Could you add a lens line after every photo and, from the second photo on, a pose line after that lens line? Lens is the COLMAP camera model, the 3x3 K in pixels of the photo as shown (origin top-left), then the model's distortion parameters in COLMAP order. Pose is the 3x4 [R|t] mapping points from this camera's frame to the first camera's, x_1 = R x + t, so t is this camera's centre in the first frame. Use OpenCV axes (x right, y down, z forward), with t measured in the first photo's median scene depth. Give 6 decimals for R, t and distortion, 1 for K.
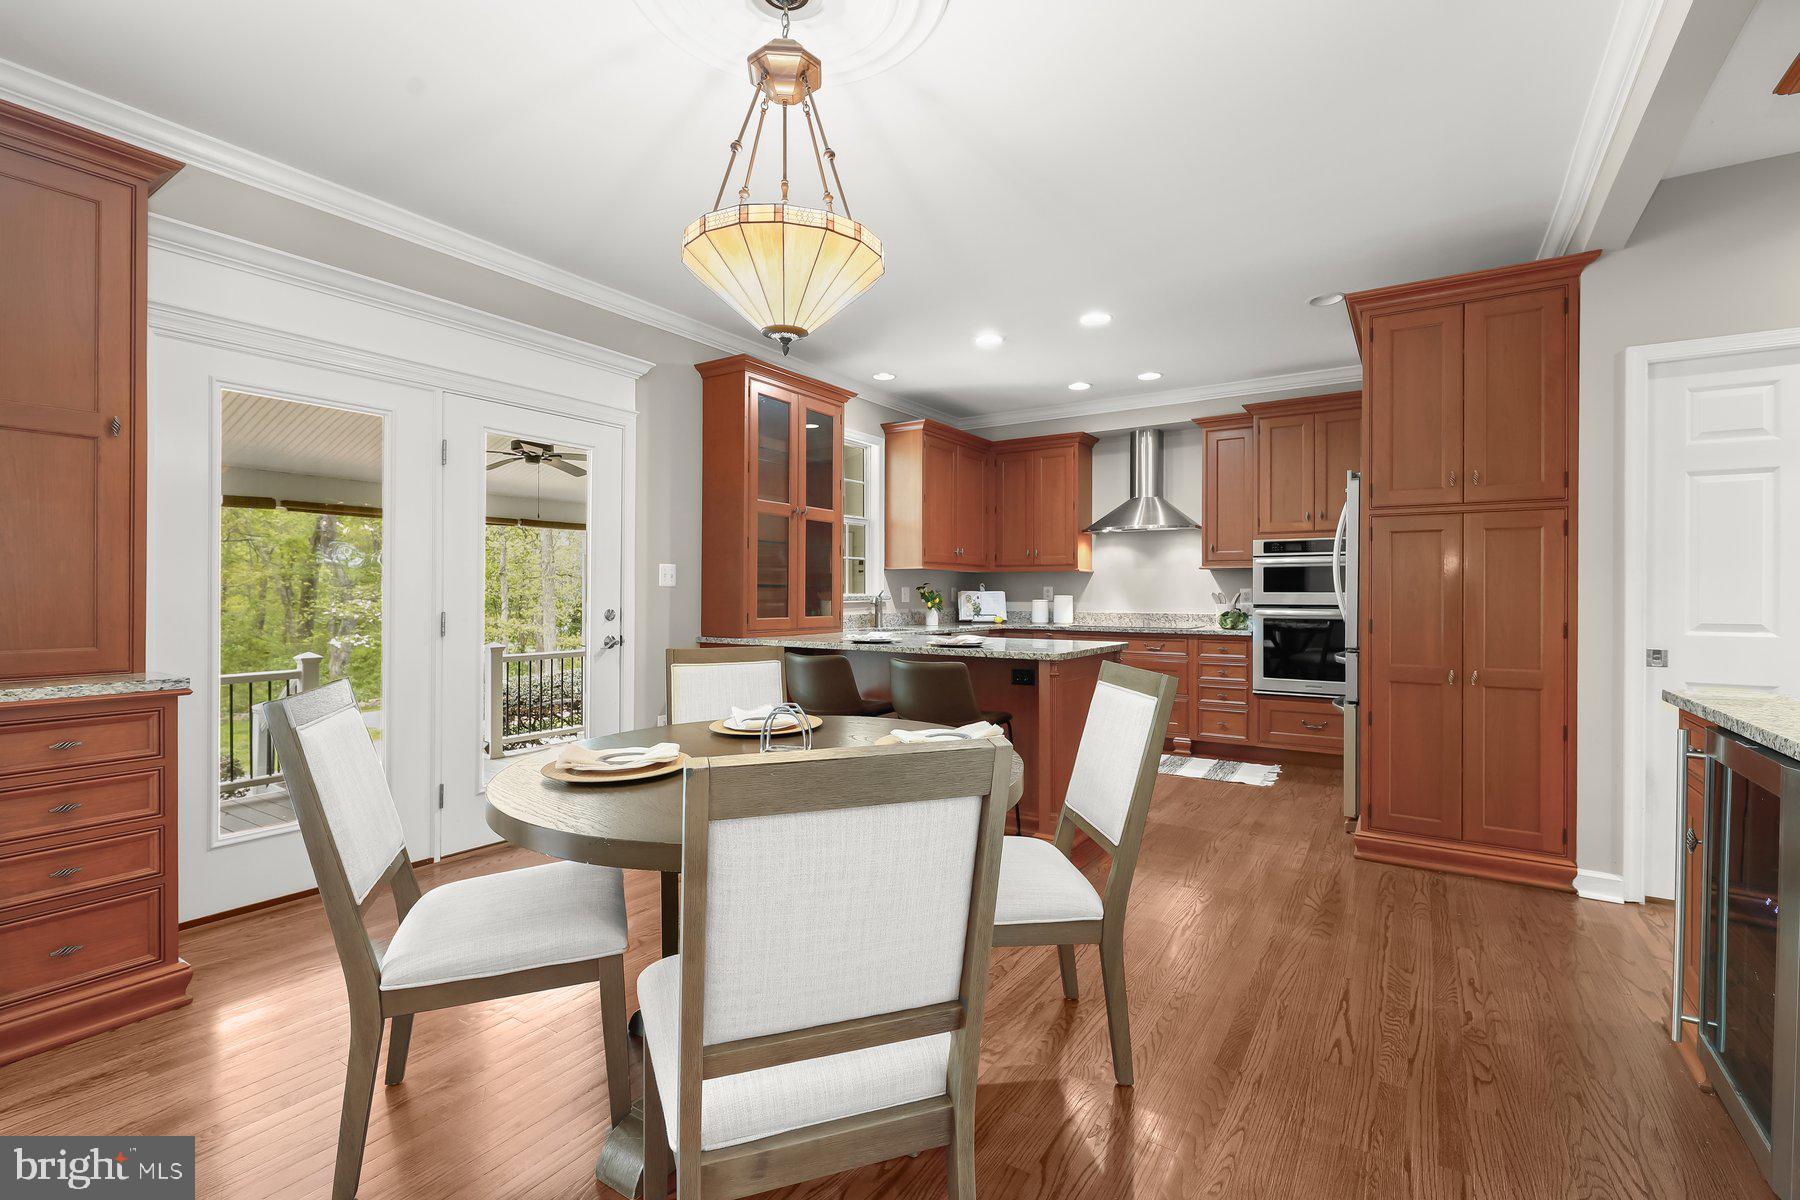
lens RADIAL K [[808.6, 0, 900.0], [0, 808.6, 600.0], [0, 0, 1]] dist [0.001781, -0.003886]
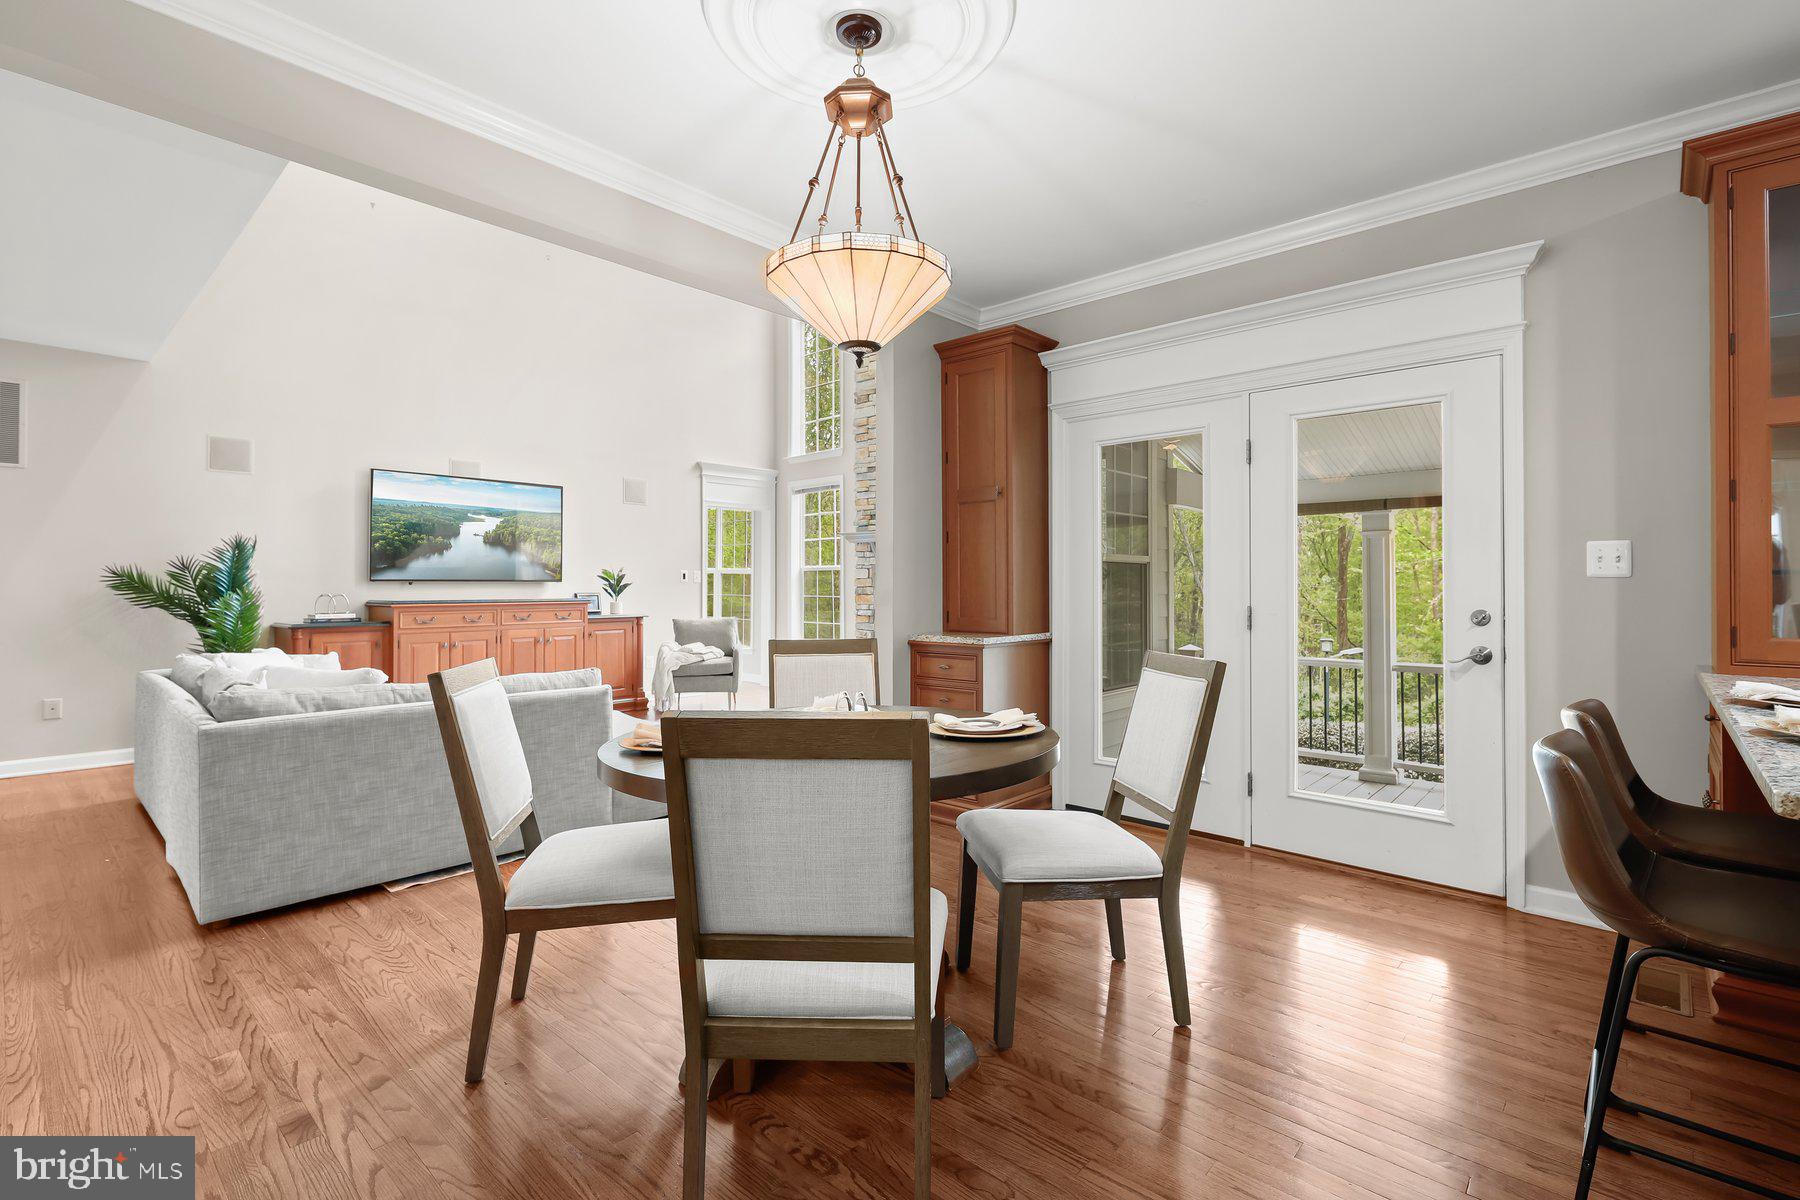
lens RADIAL K [[821.7, 0, 890.4], [0, 821.7, 582.3], [0, 0, 1]] dist [-0.000866, -0.000228]
pose [[-0.167854, -0.004479, -0.985802, 0.332383], [-0.004637, 0.999982, -0.003754, -0.006065], [0.985801, 0.003941, -0.167872, 0.439808]]
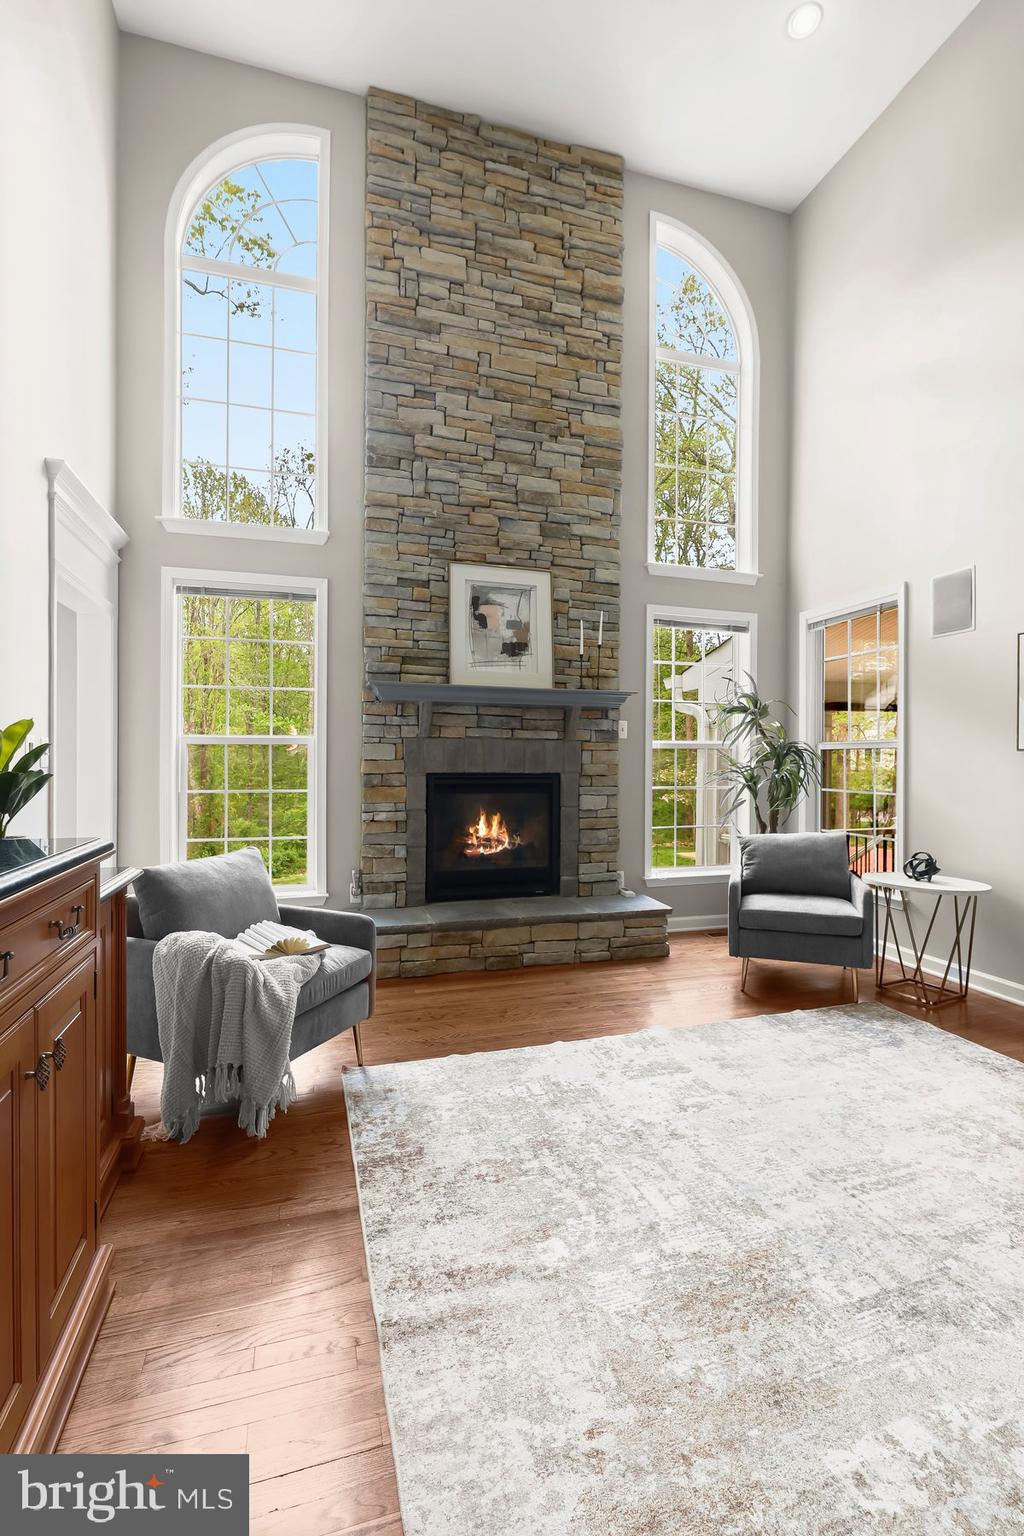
lens RADIAL K [[673.8, 0, 512.2], [0, 673.8, 761.2], [0, 0, 1]] dist [0.000693, -0.000078]
pose [[0.763632, 0.003948, -0.645639, -0.536807], [-0.009911, 0.999935, -0.005607, -0.013952], [0.645575, 0.010681, 0.763622, -0.326292]]
